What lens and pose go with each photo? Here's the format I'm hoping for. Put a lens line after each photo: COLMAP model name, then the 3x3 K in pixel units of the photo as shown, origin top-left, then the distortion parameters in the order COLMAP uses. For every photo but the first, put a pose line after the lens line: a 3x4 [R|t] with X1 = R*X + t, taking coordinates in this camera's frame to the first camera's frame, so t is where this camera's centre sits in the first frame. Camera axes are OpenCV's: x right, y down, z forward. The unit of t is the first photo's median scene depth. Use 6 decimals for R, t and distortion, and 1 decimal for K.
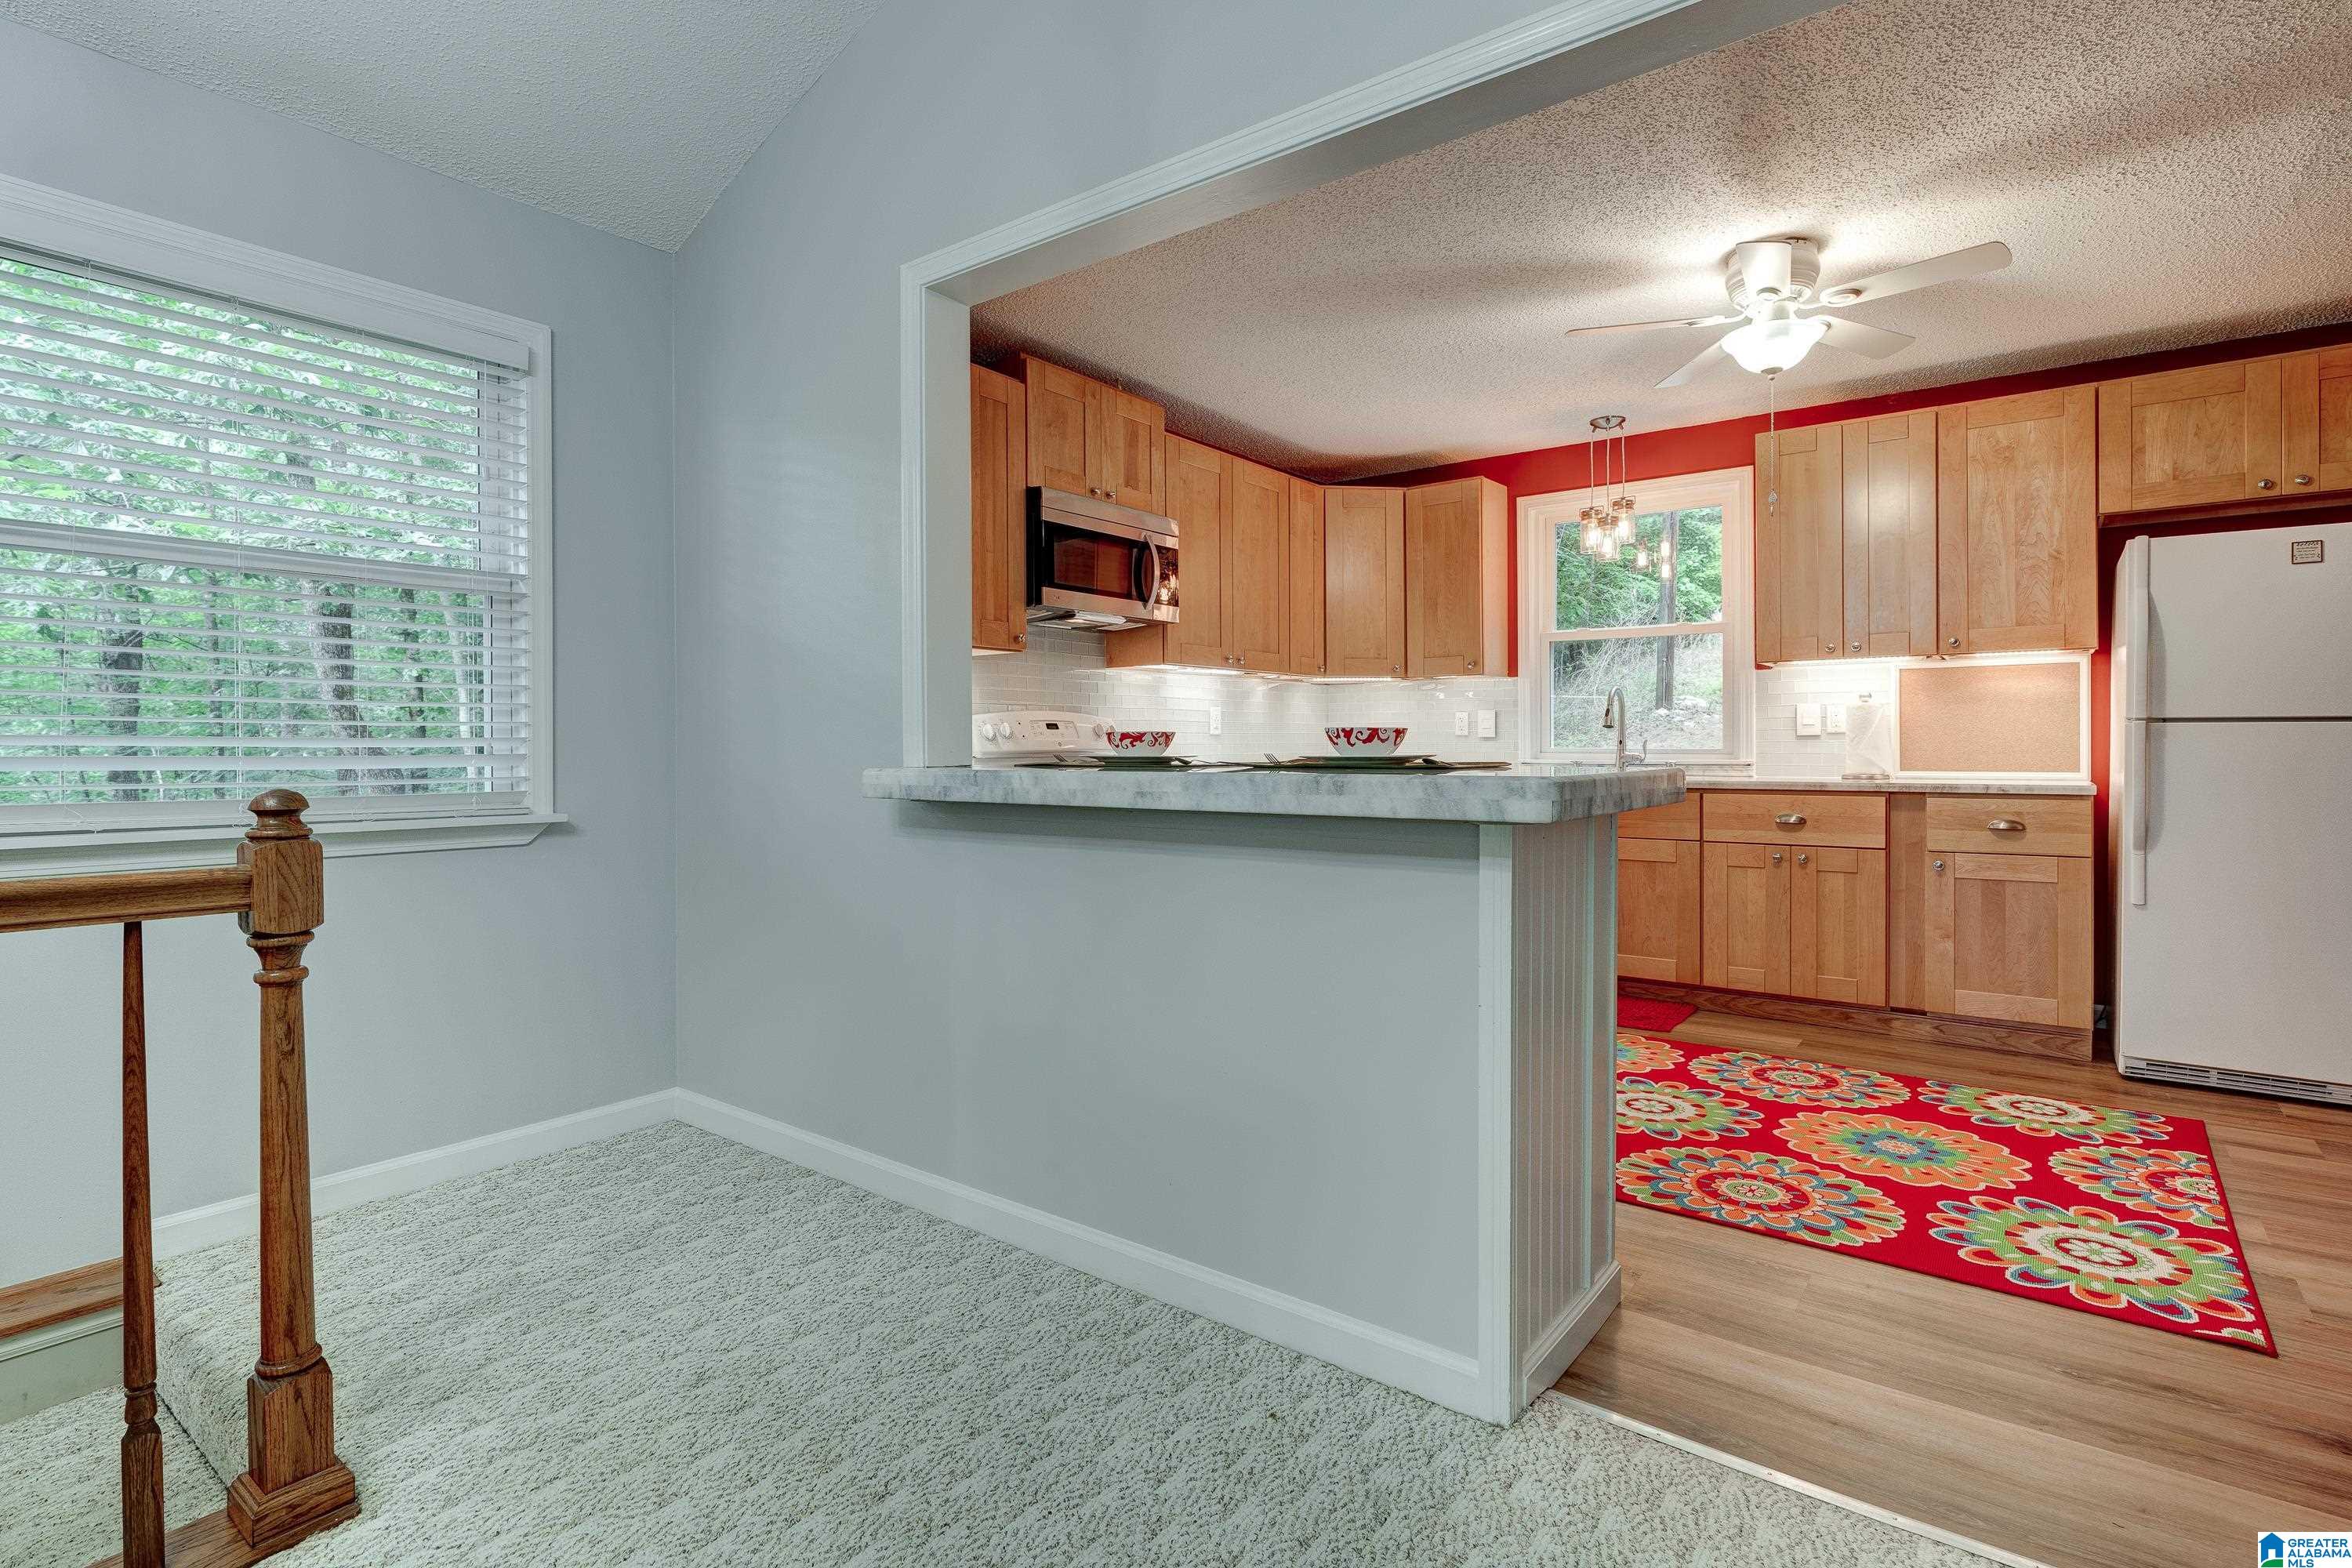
lens RADIAL K [[1137.3, 0, 1172.0], [0, 1137.3, 758.8], [0, 0, 1]] dist [-0.013331, 0.002882]
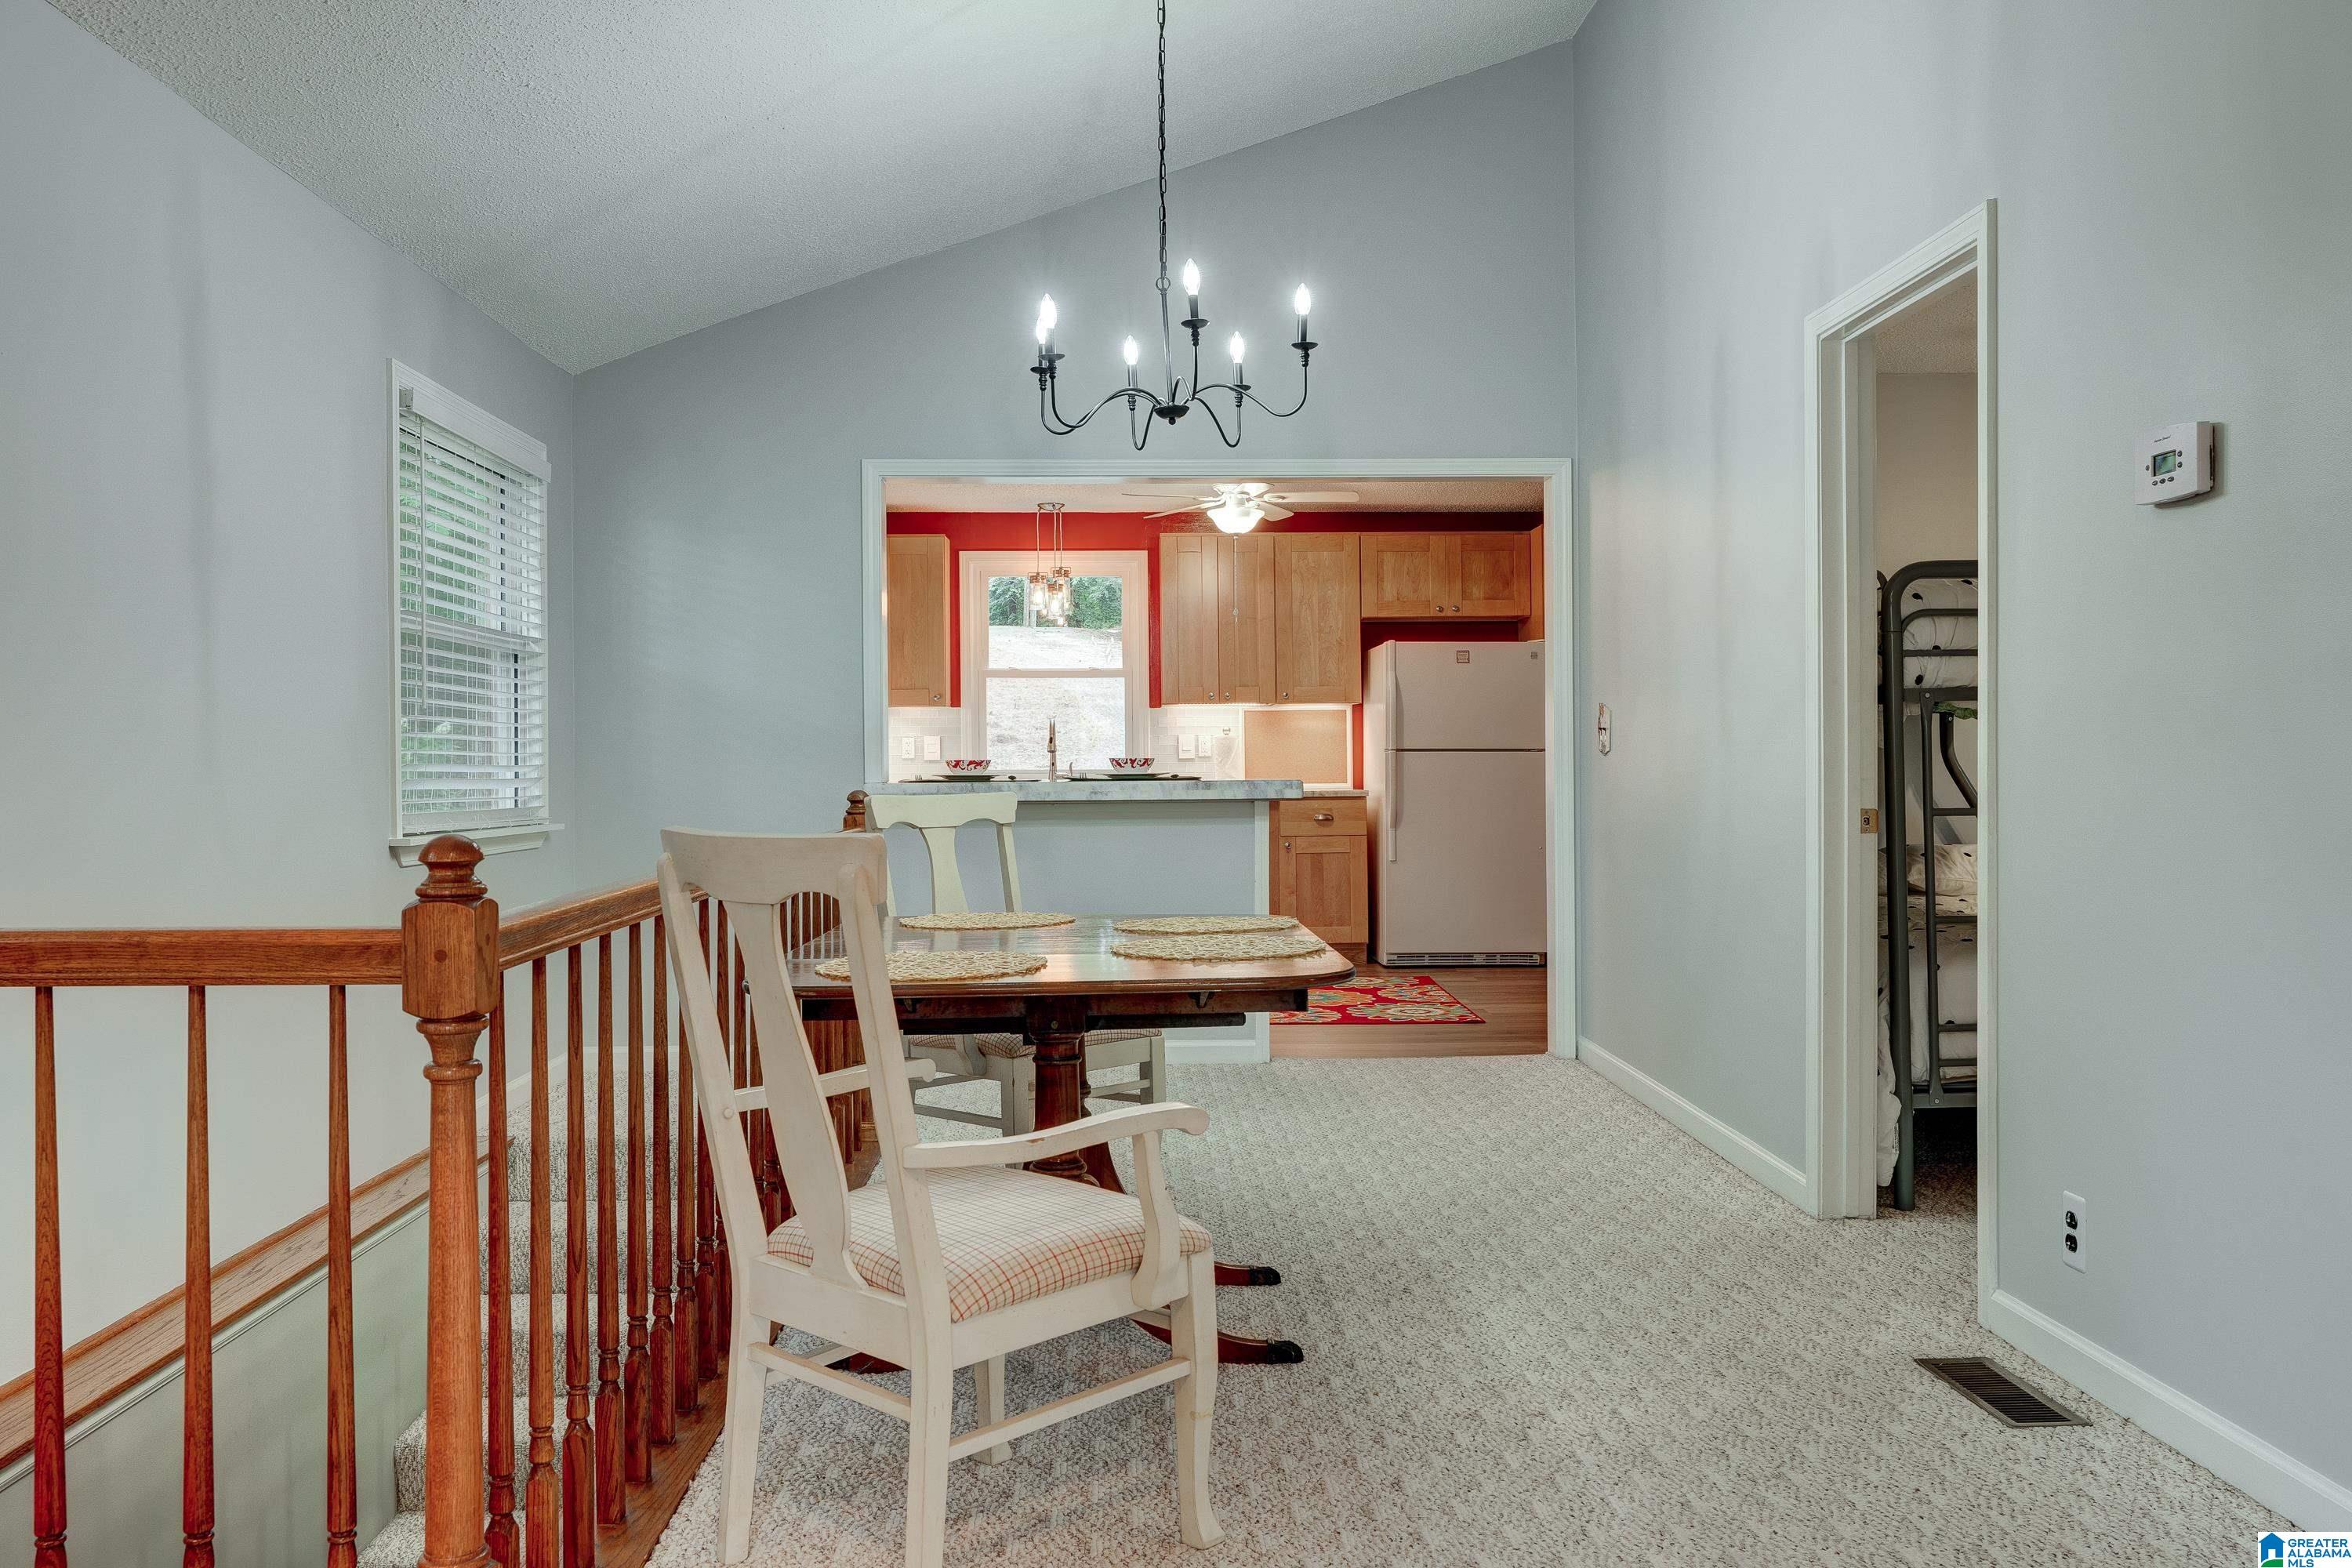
lens RADIAL K [[1846.7, 0, 1177.4], [0, 1846.7, 781.5], [0, 0, 1]] dist [-0.003400, 0.000546]
pose [[0.768248, -0.010197, 0.640071, -1.026532], [0.013104, 0.999914, 0.000200, 0.006991], [-0.640018, 0.008234, 0.768316, -0.810233]]
